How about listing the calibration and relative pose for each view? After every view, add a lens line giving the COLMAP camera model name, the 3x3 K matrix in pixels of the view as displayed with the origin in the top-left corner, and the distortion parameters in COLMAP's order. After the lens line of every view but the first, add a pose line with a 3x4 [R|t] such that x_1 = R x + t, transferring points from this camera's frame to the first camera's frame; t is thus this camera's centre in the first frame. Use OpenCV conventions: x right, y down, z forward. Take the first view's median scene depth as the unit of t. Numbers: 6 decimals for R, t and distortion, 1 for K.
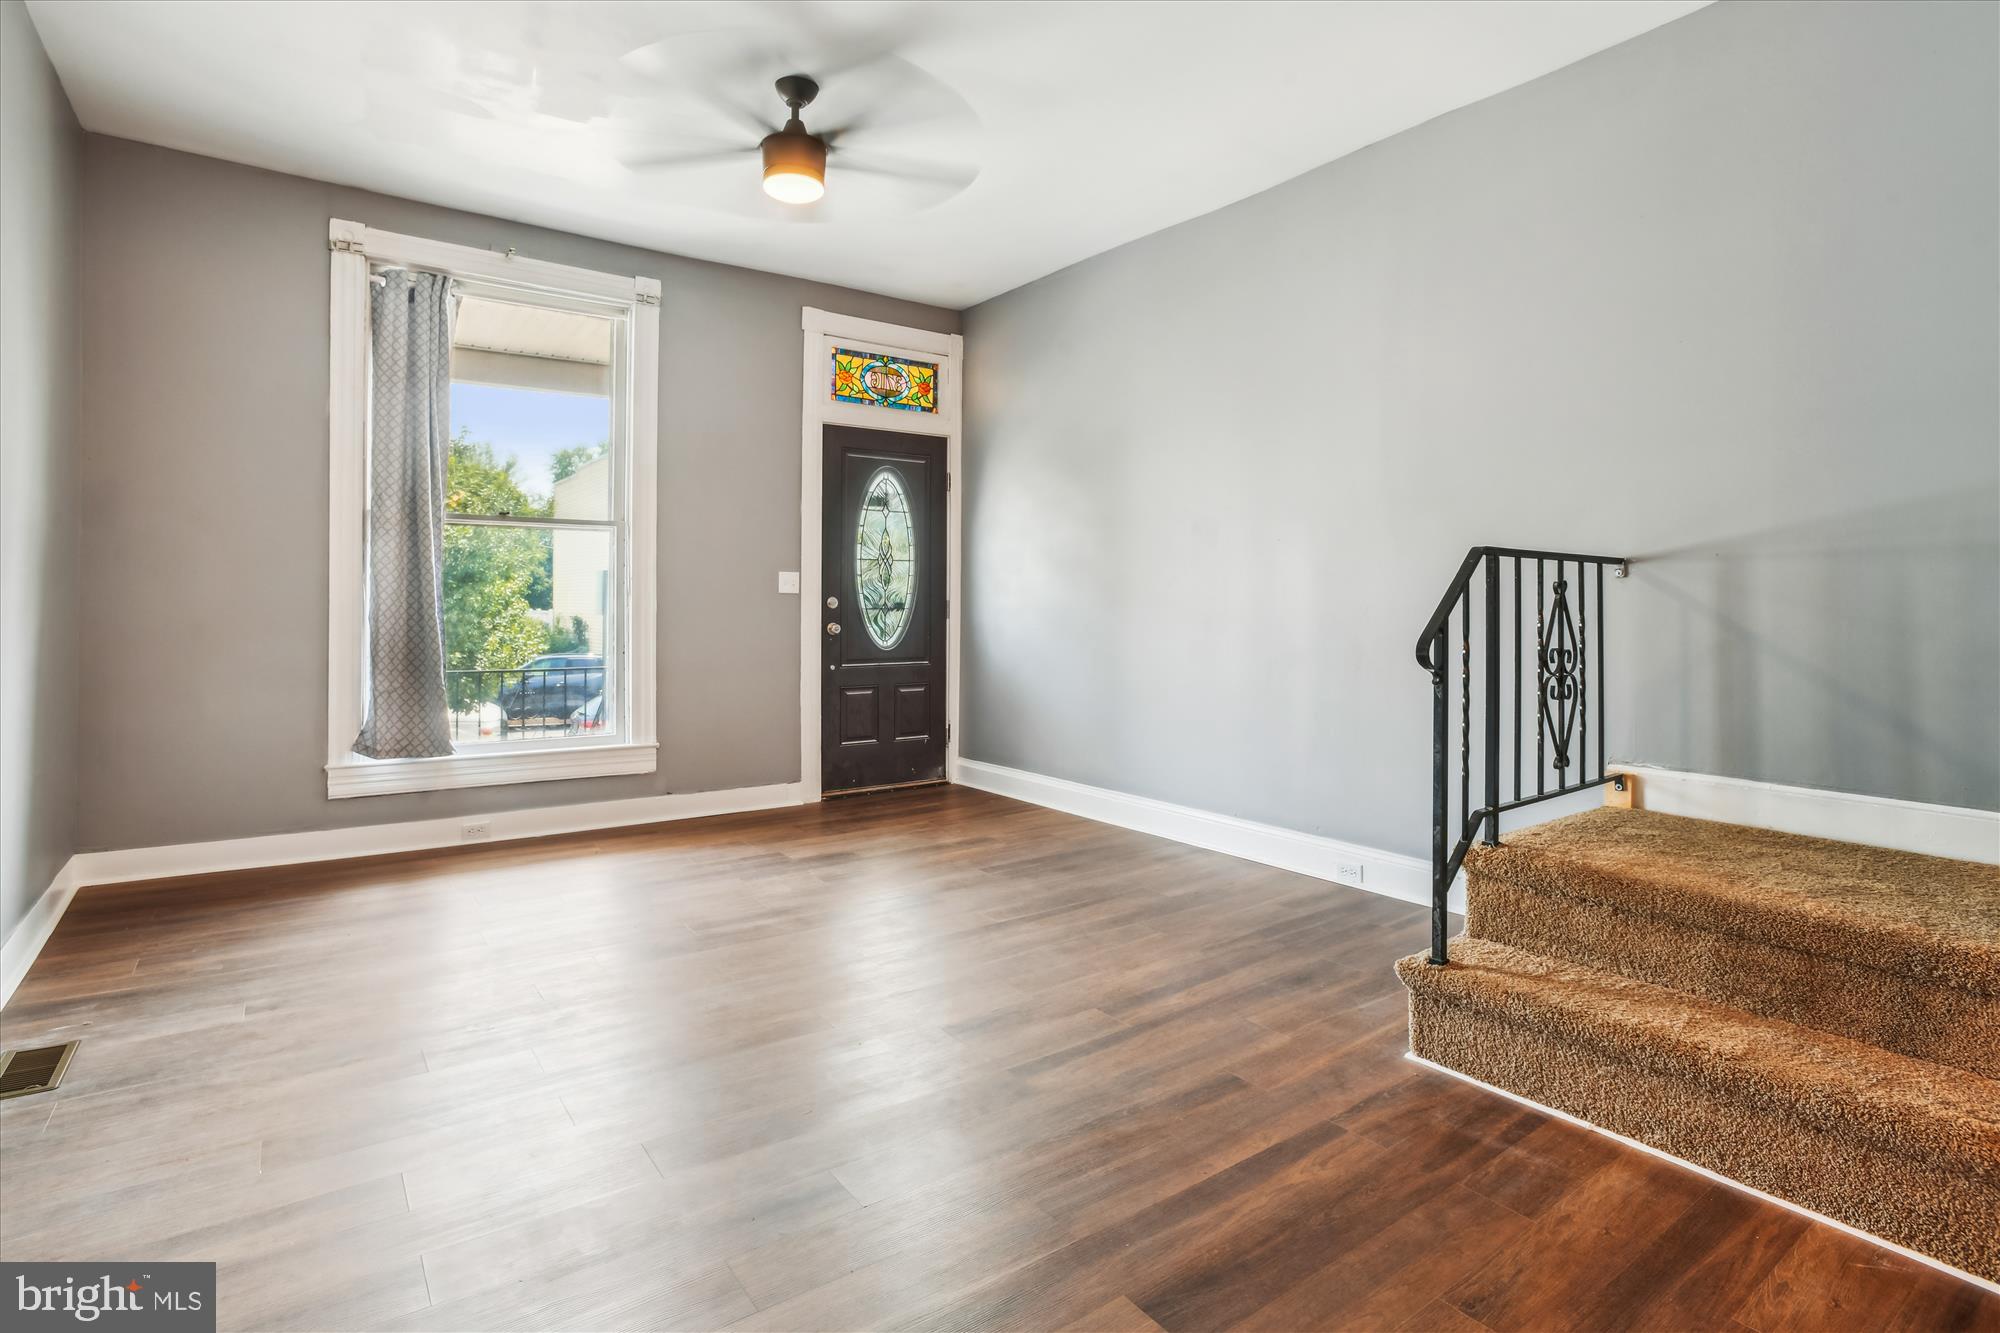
lens RADIAL K [[996.5, 0, 994.3], [0, 996.5, 589.5], [0, 0, 1]] dist [-0.047201, 0.024136]
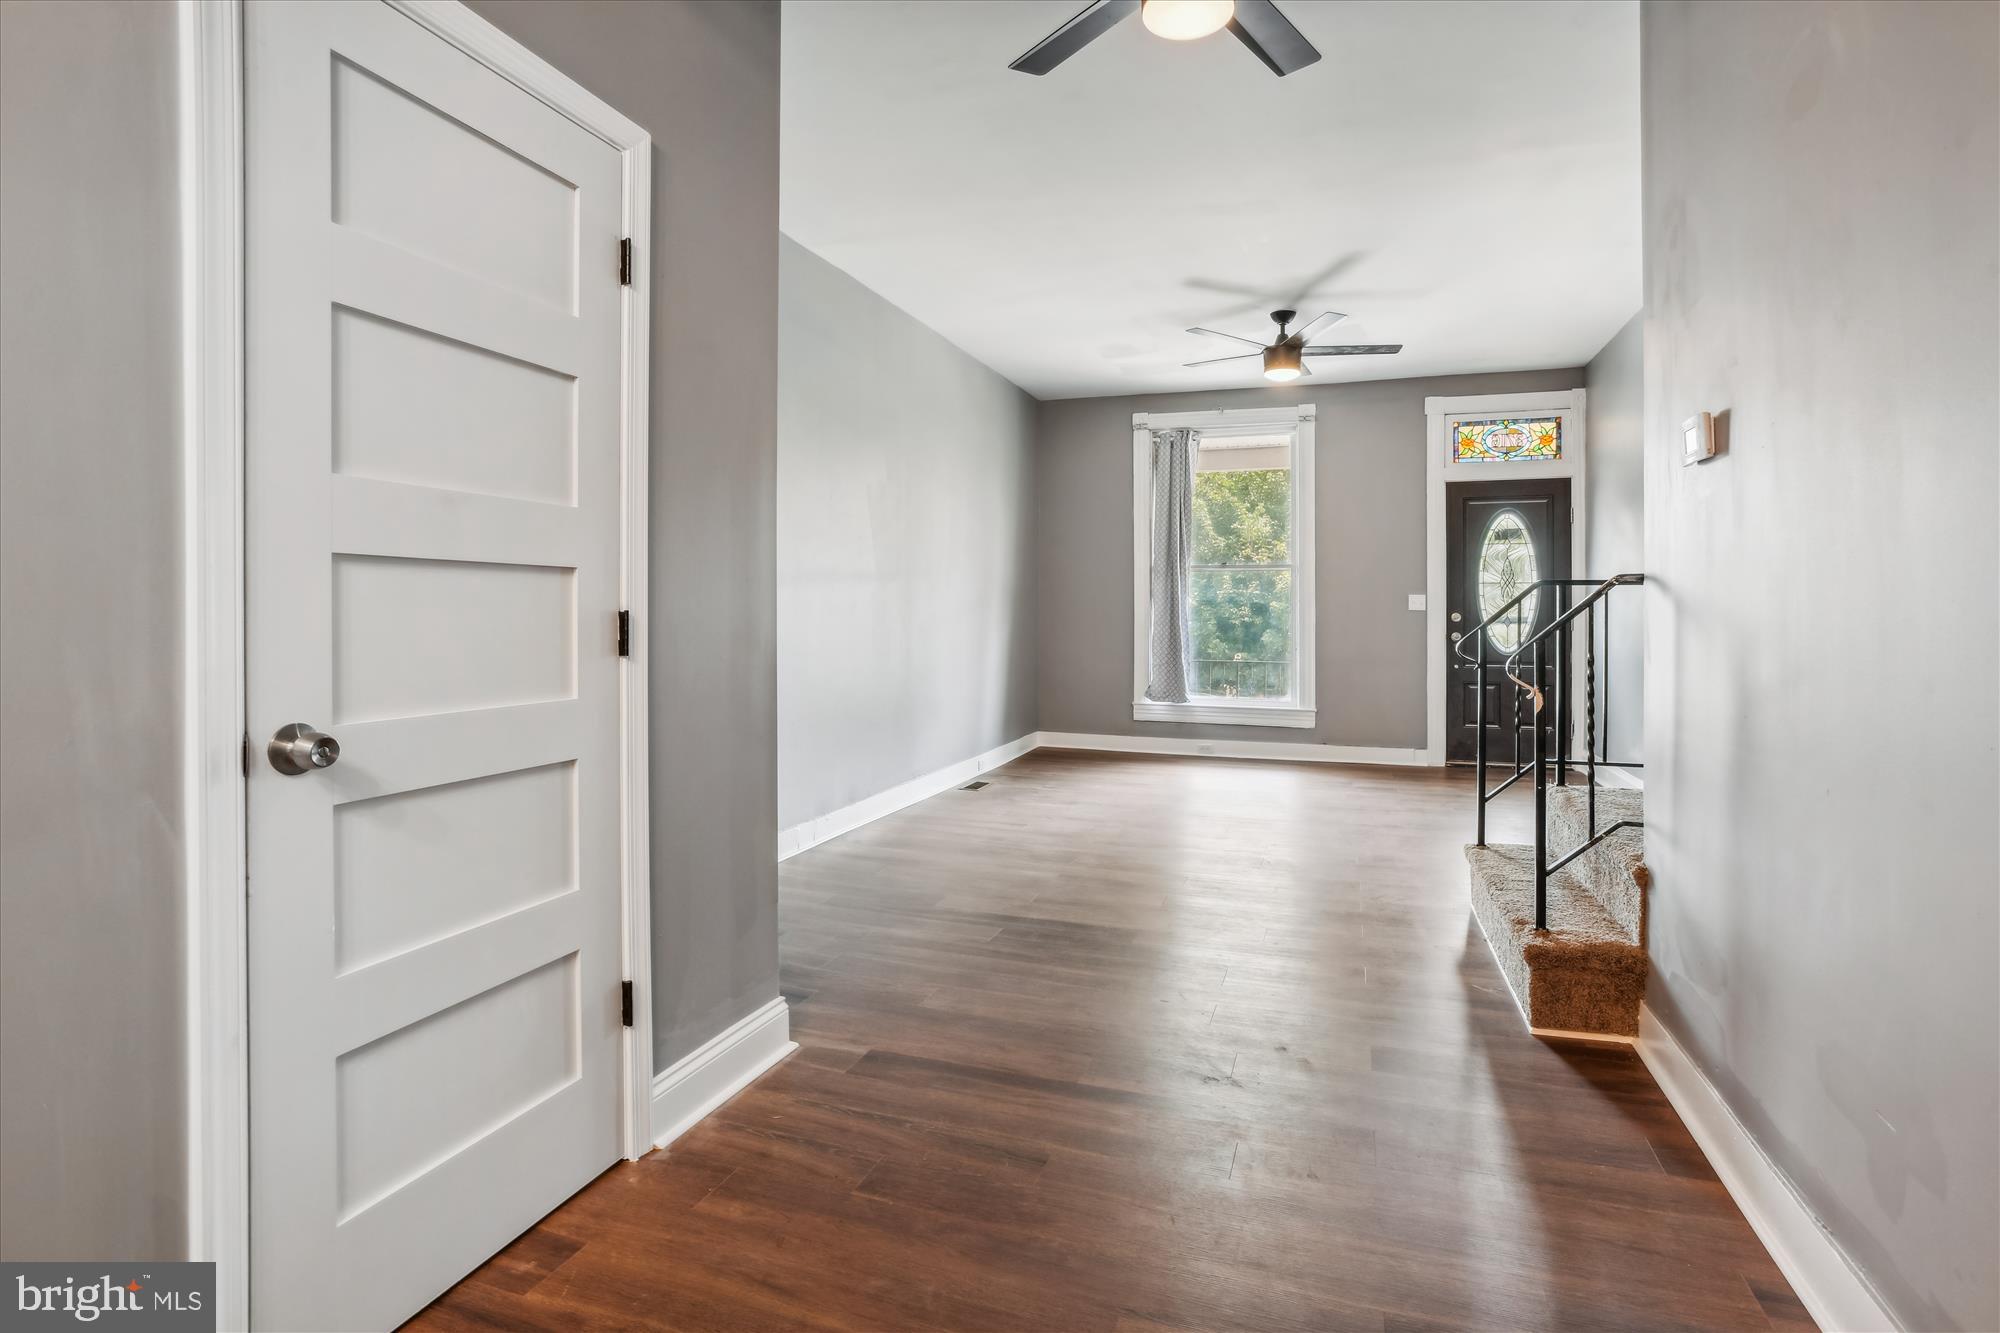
lens RADIAL K [[996.5, 0, 1018.8], [0, 996.5, 587.3], [0, 0, 1]] dist [-0.047201, 0.024136]
pose [[0.582761, -0.020165, -0.812393, 0.720651], [0.006811, 0.999778, -0.019930, -0.005593], [0.812615, 0.006082, 0.582769, -0.290775]]
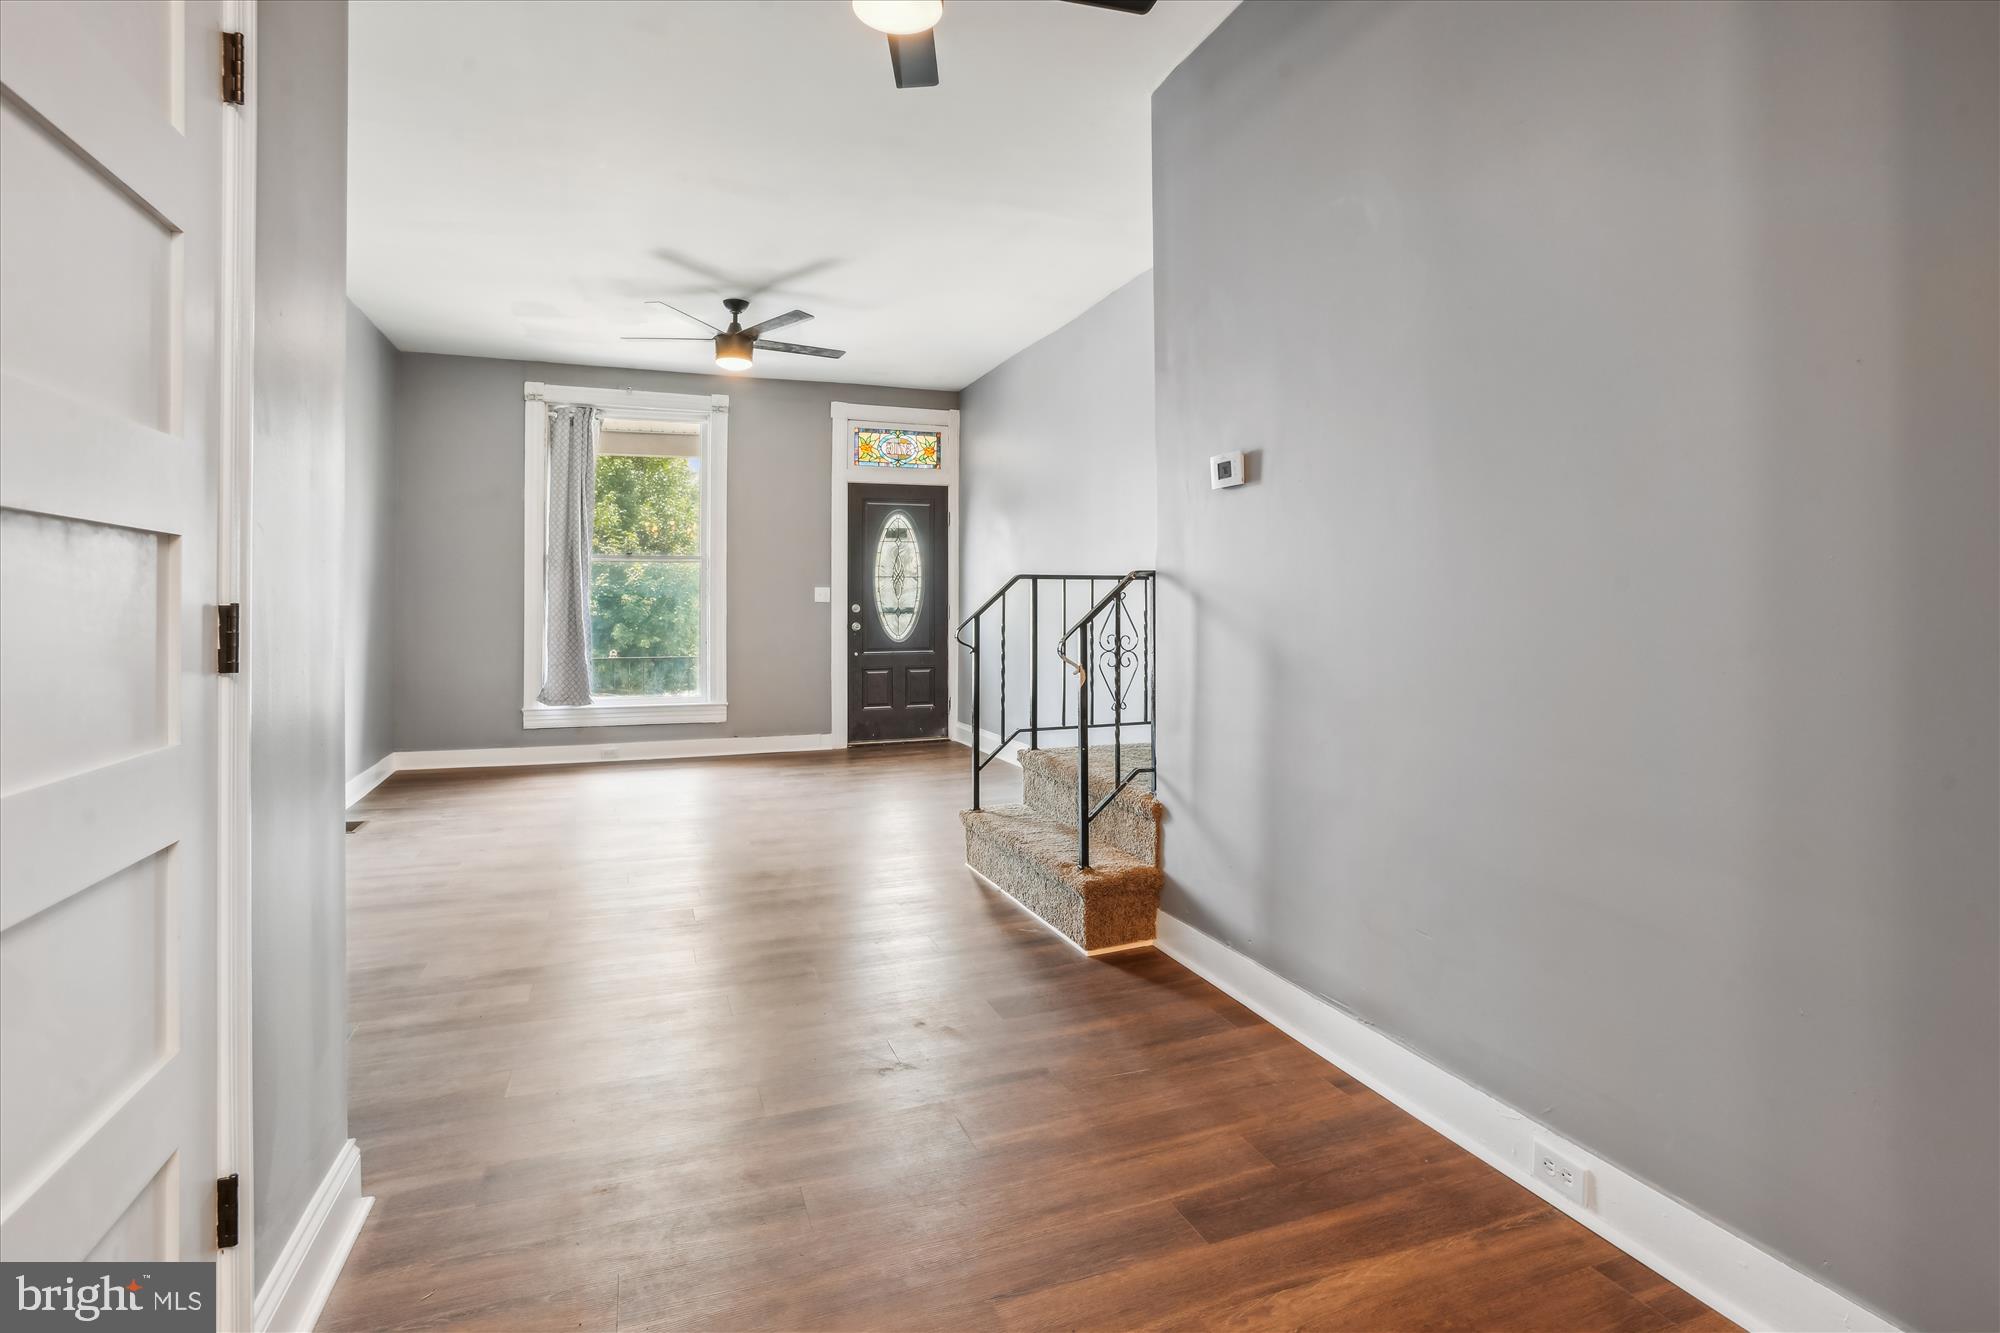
lens RADIAL K [[996.5, 0, 1025.5], [0, 996.5, 572.1], [0, 0, 1]] dist [-0.047201, 0.024136]
pose [[0.968737, -0.016057, -0.247569, 0.544265], [0.011078, 0.999708, -0.021492, -0.006672], [0.247842, 0.018078, 0.968632, -0.402683]]
